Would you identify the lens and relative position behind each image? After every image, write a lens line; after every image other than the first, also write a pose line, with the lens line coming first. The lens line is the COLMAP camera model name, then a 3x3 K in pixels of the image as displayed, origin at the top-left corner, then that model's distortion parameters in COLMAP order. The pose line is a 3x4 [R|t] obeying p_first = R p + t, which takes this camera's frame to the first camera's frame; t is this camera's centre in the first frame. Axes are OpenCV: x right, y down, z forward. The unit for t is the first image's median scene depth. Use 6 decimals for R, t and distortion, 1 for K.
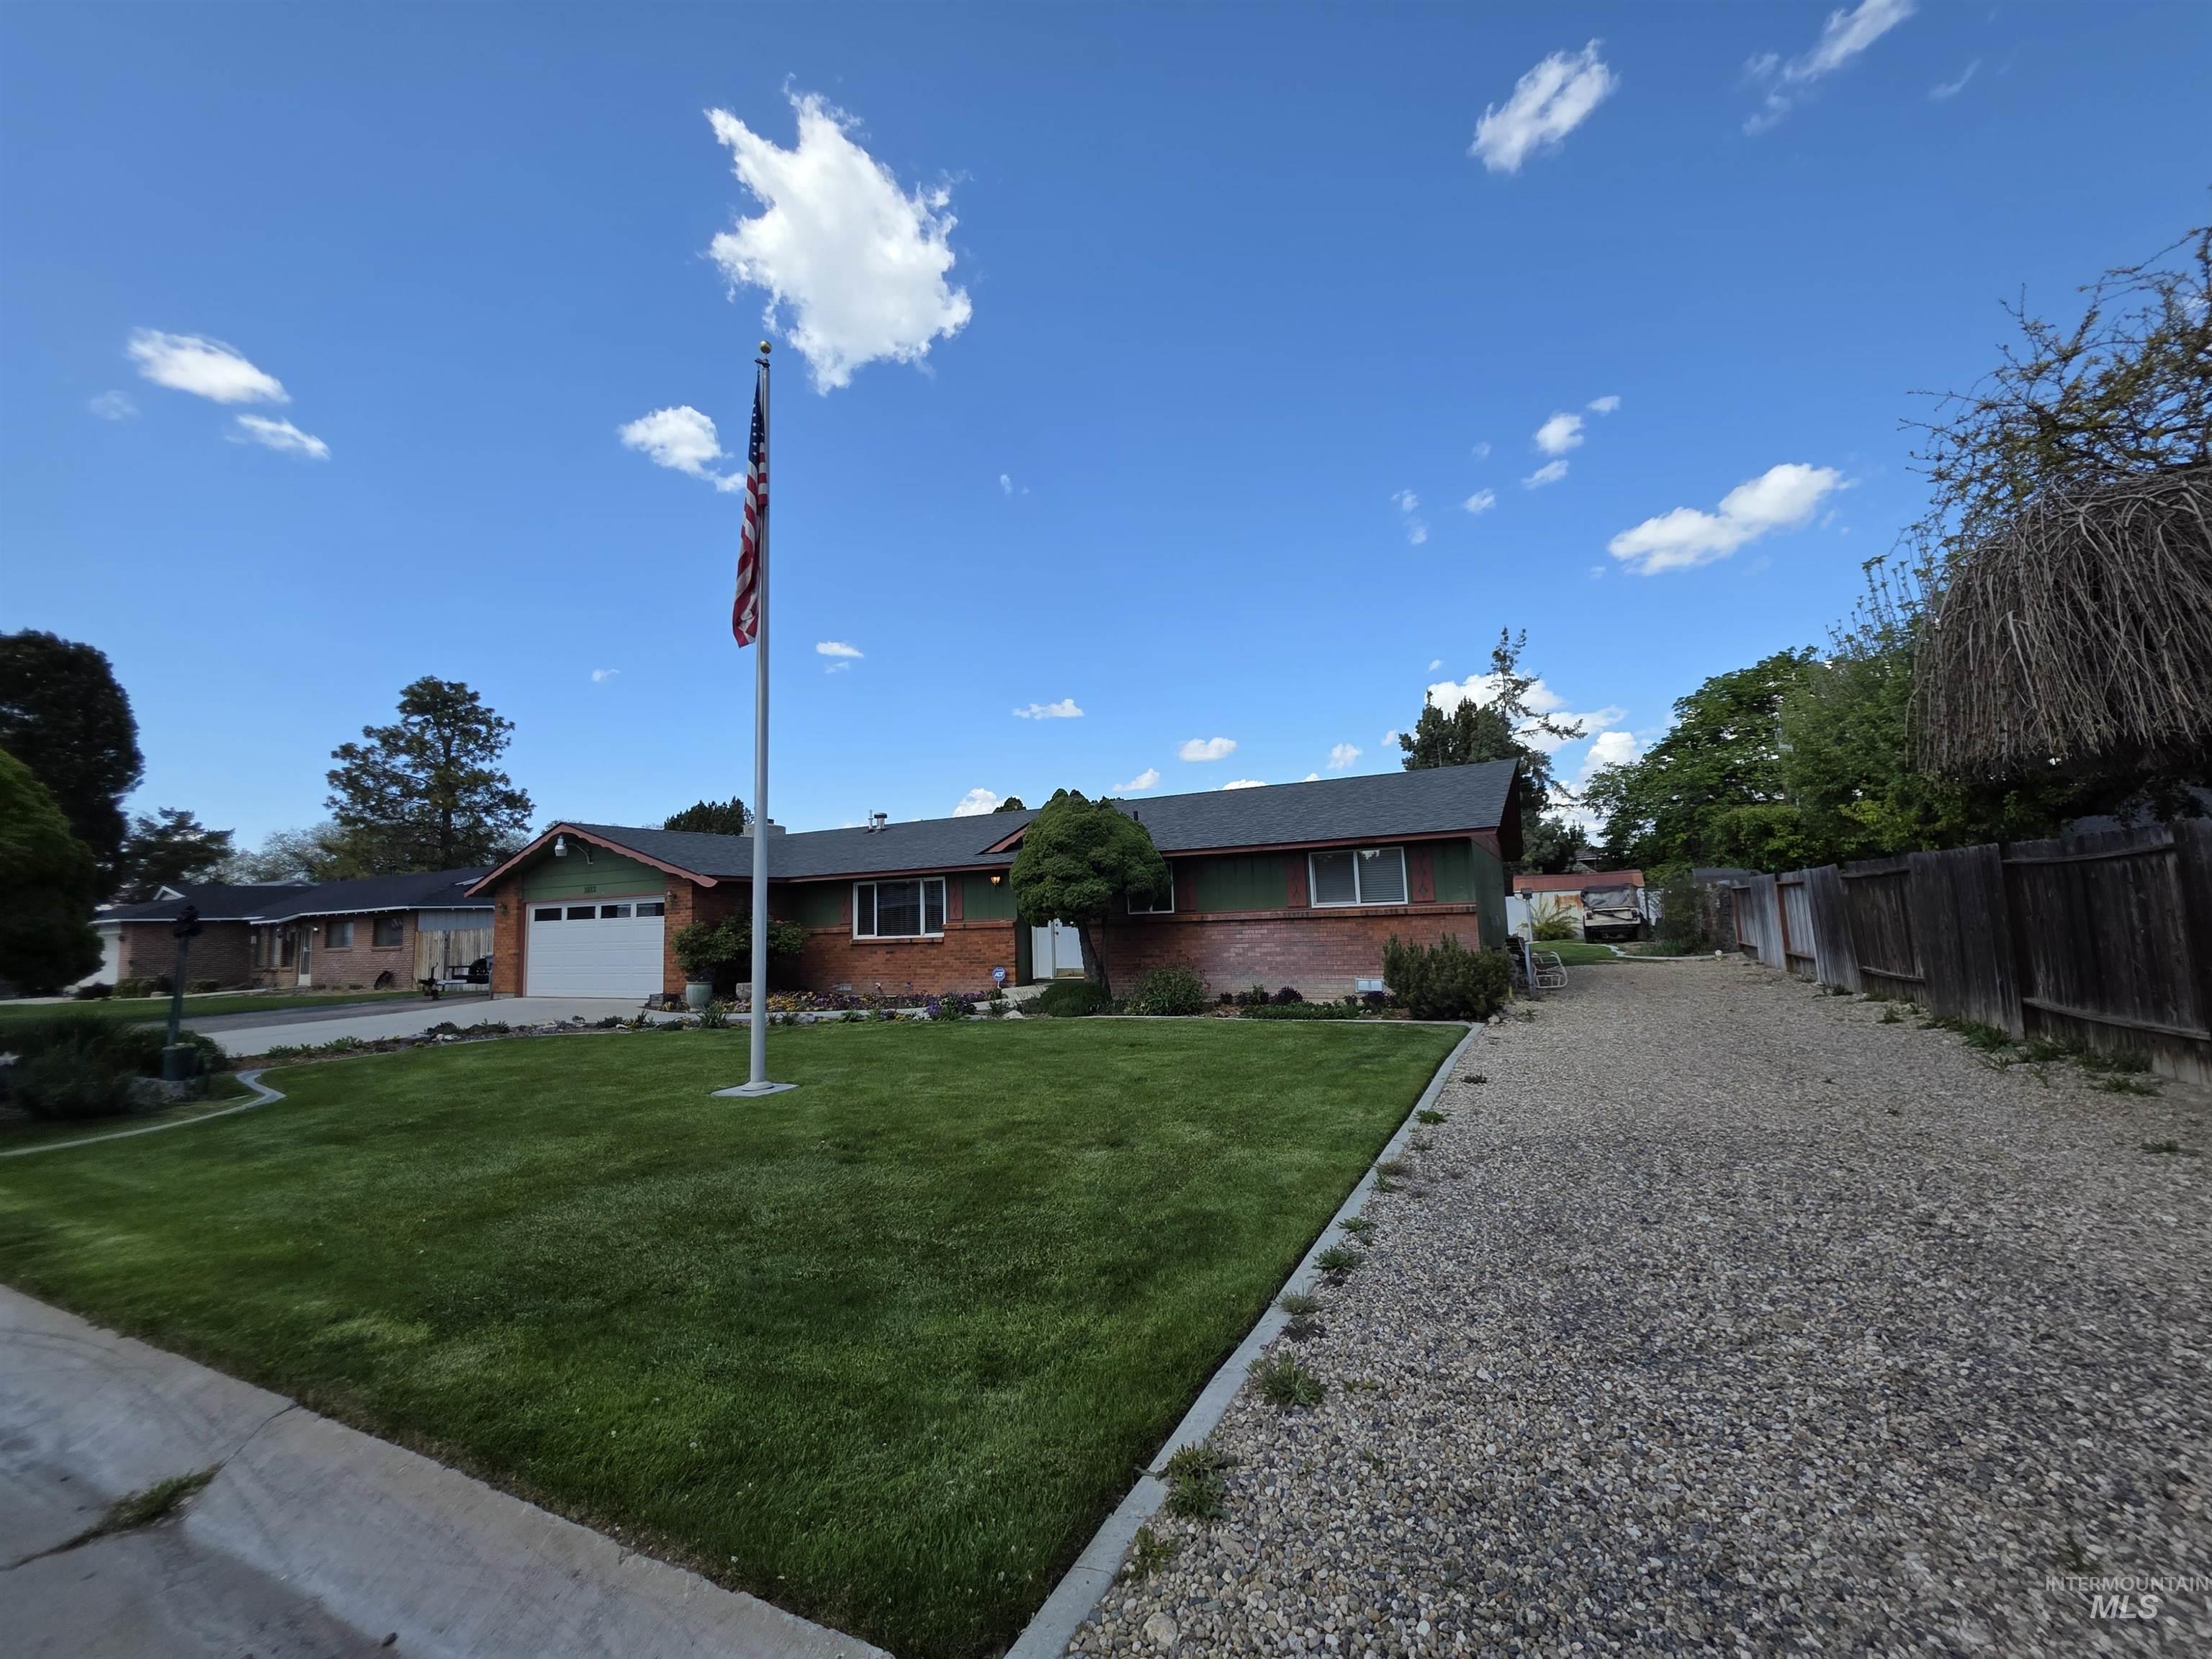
lens RADIAL K [[878.0, 0, 1097.3], [0, 878.0, 818.7], [0, 0, 1]] dist [-0.014099, 0.003057]
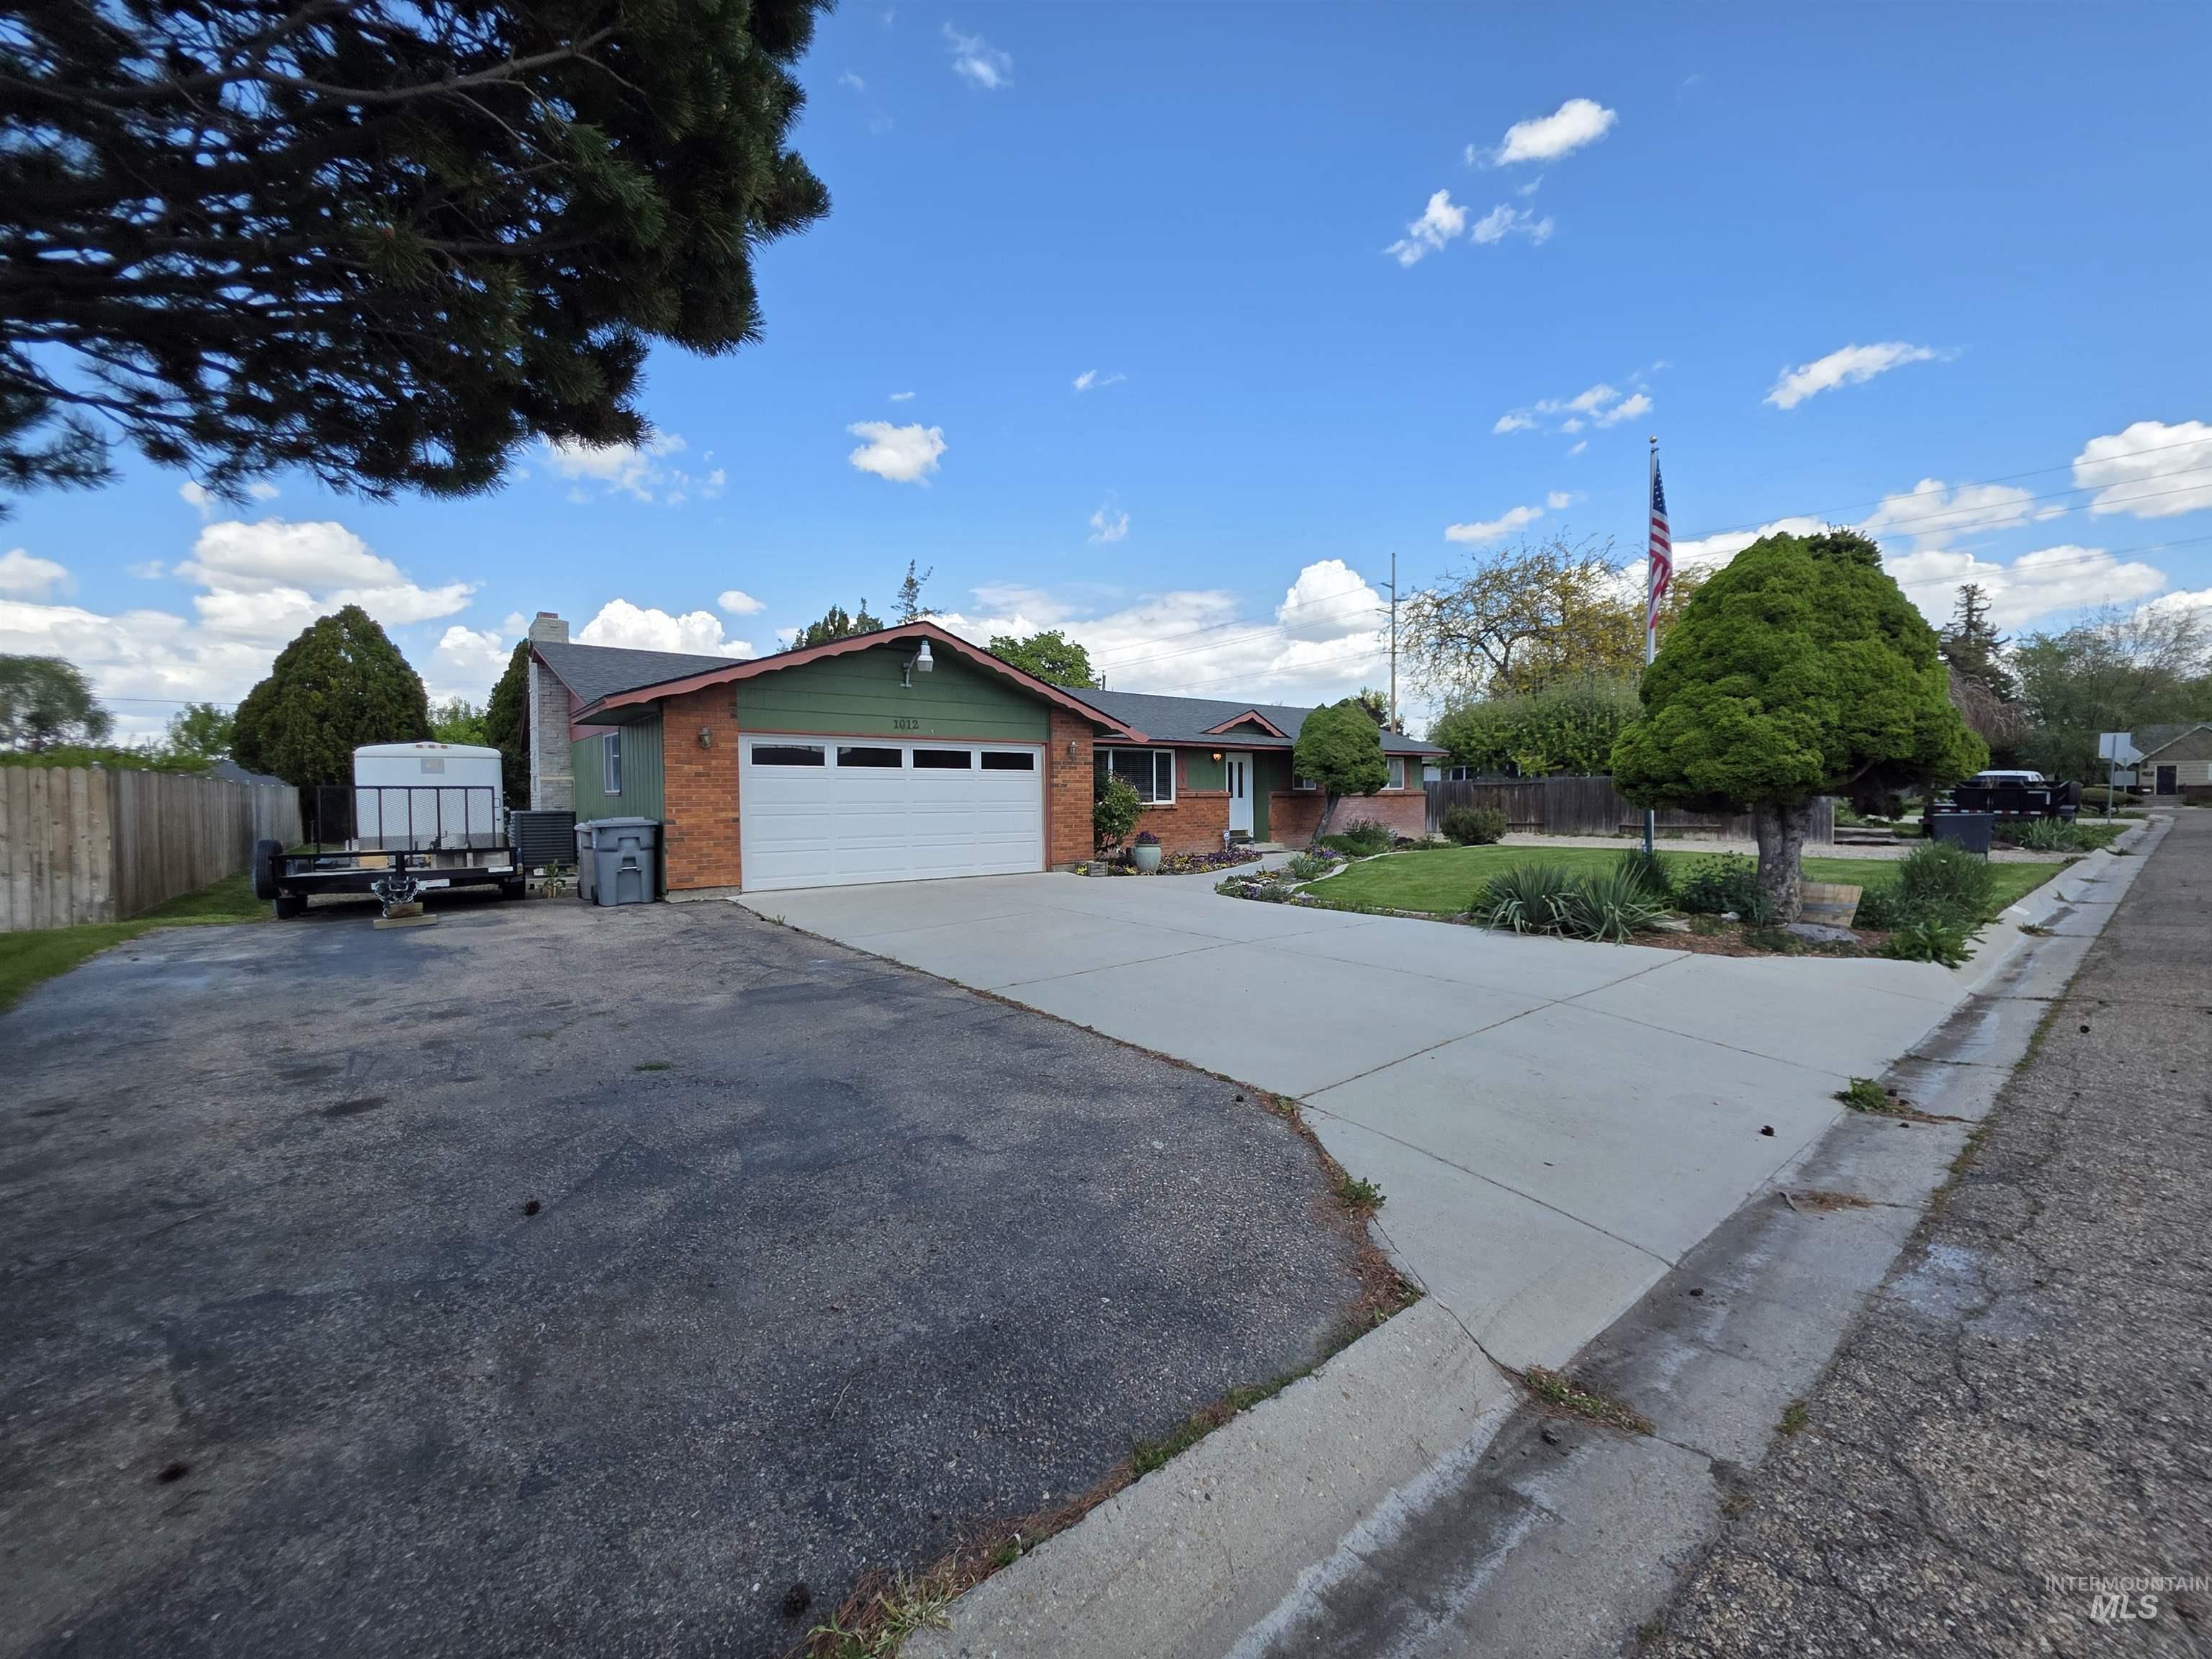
lens RADIAL K [[878.0, 0, 1097.3], [0, 878.0, 818.7], [0, 0, 1]] dist [-0.014099, 0.003057]
pose [[0.425542, 0.006496, 0.904915, -2.458824], [-0.113719, 0.992431, 0.046352, 0.228548], [-0.897765, -0.122631, 0.423060, 1.247805]]
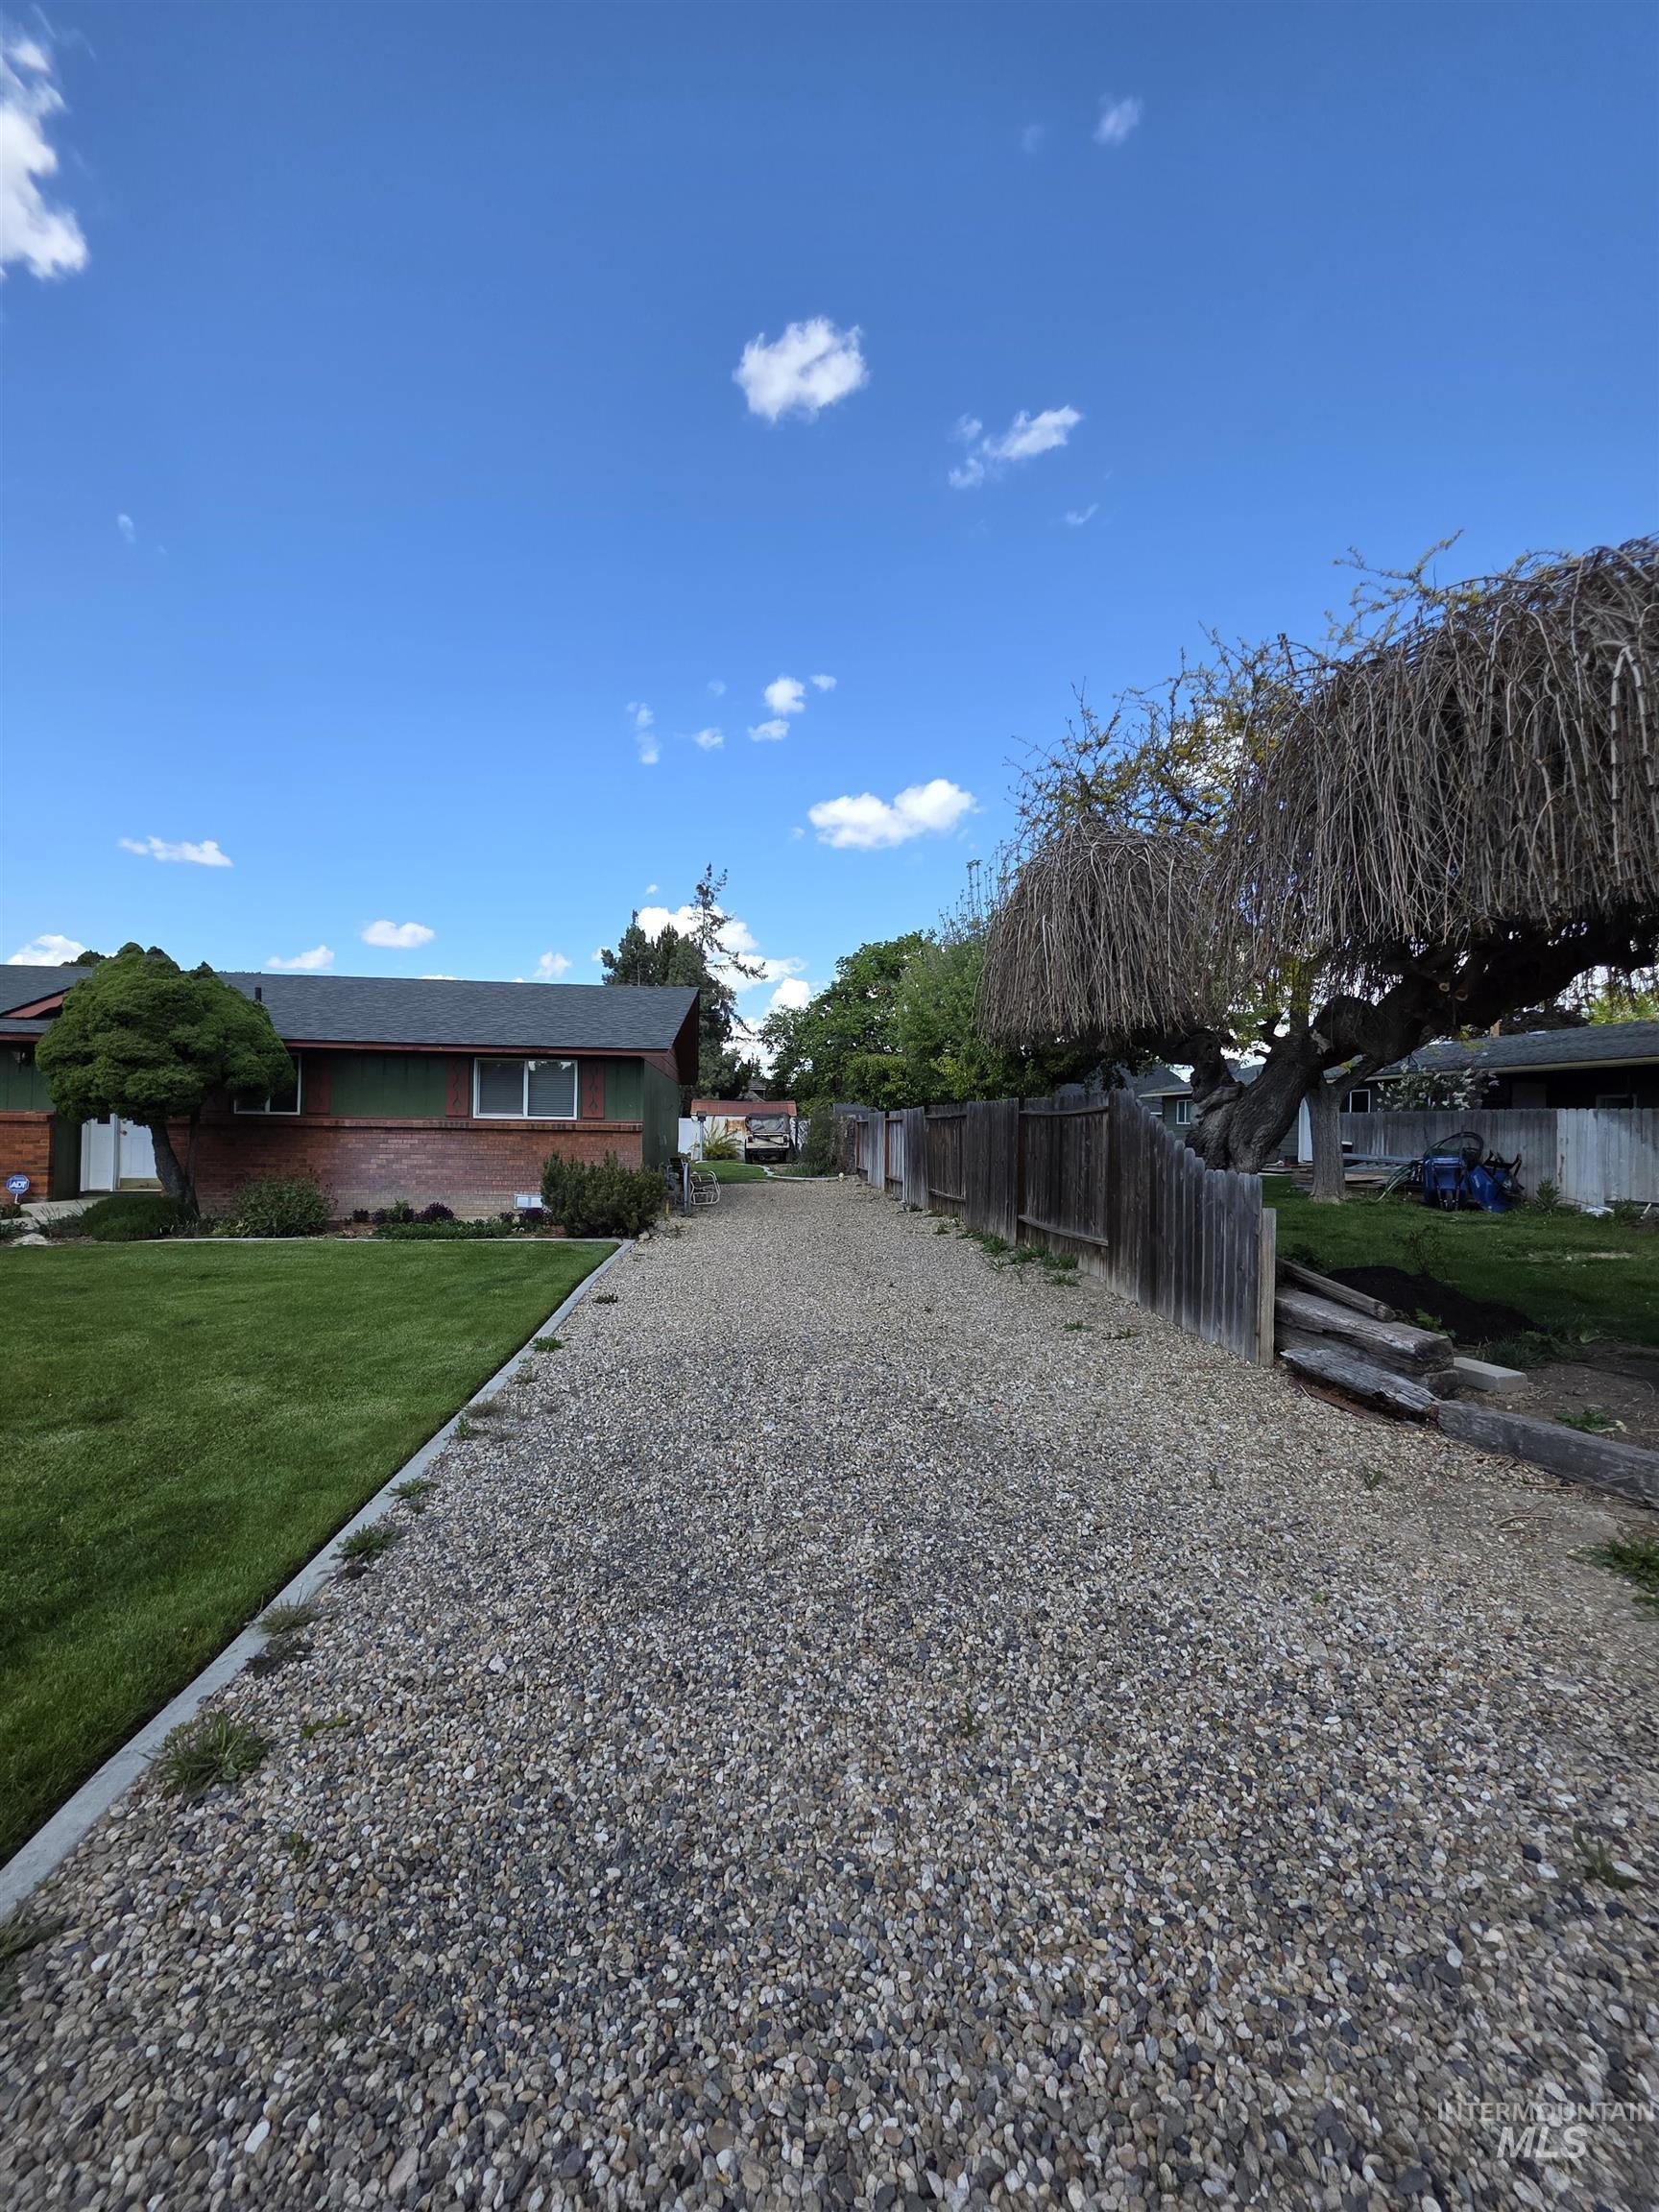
lens RADIAL K [[878.0, 0, 829.5], [0, 878.0, 1106.0], [0, 0, 1]] dist [-0.014099, 0.003057]
pose [[0.830999, 0.062344, 0.552769, 0.076367], [-0.108186, 0.992839, 0.050662, 0.004279], [-0.545652, -0.101902, 0.831793, 0.059454]]
